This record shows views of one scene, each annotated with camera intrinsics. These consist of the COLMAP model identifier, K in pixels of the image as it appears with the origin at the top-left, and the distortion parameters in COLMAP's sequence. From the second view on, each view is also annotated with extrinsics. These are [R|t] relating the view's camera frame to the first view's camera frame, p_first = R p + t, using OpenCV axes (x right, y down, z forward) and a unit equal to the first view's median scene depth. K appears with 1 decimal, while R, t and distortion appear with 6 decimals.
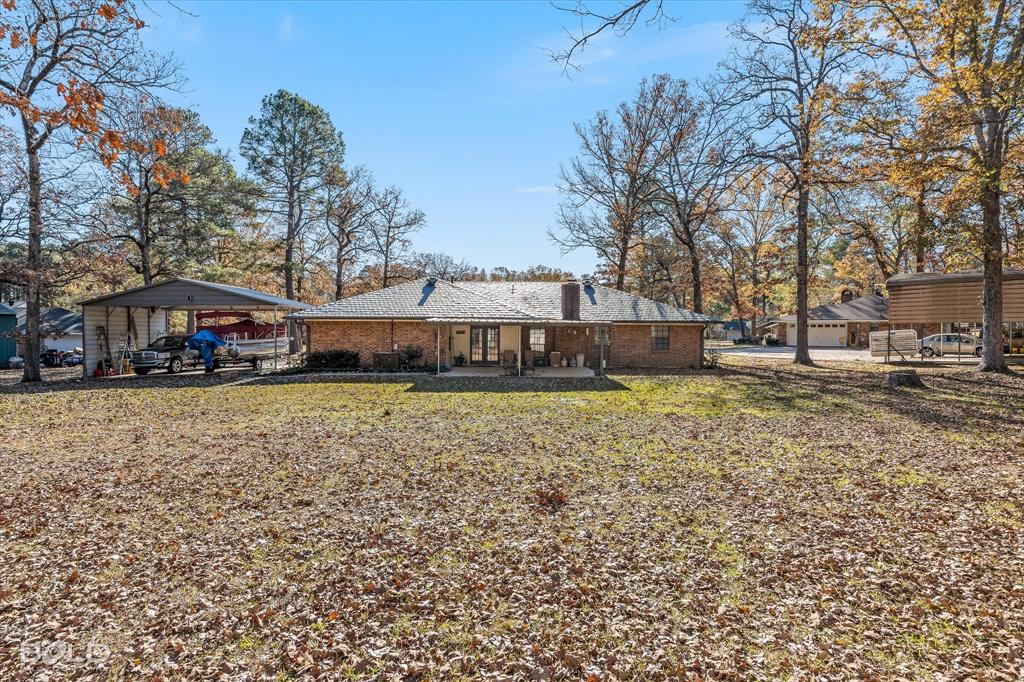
lens RADIAL K [[446.6, 0, 510.7], [0, 446.6, 342.9], [0, 0, 1]] dist [-0.002737, -0.000097]
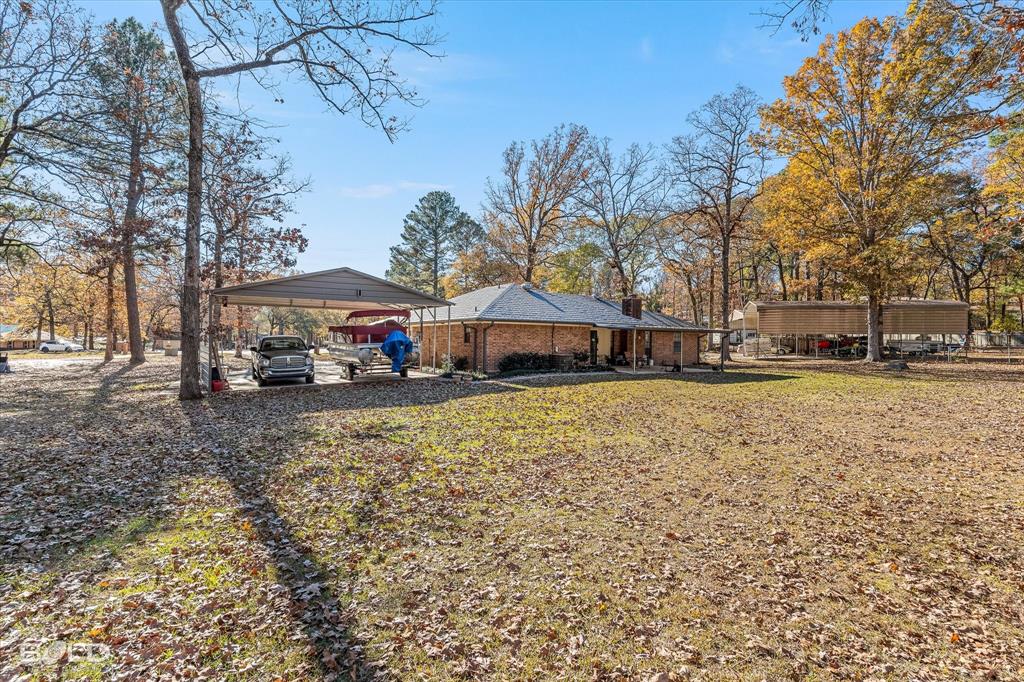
lens RADIAL K [[446.6, 0, 510.7], [0, 446.6, 342.9], [0, 0, 1]] dist [-0.002737, -0.000097]
pose [[0.878595, 0.006210, 0.477528, -0.867860], [-0.004112, 0.999977, -0.005438, 0.000113], [-0.477550, 0.002814, 0.878600, 0.104437]]
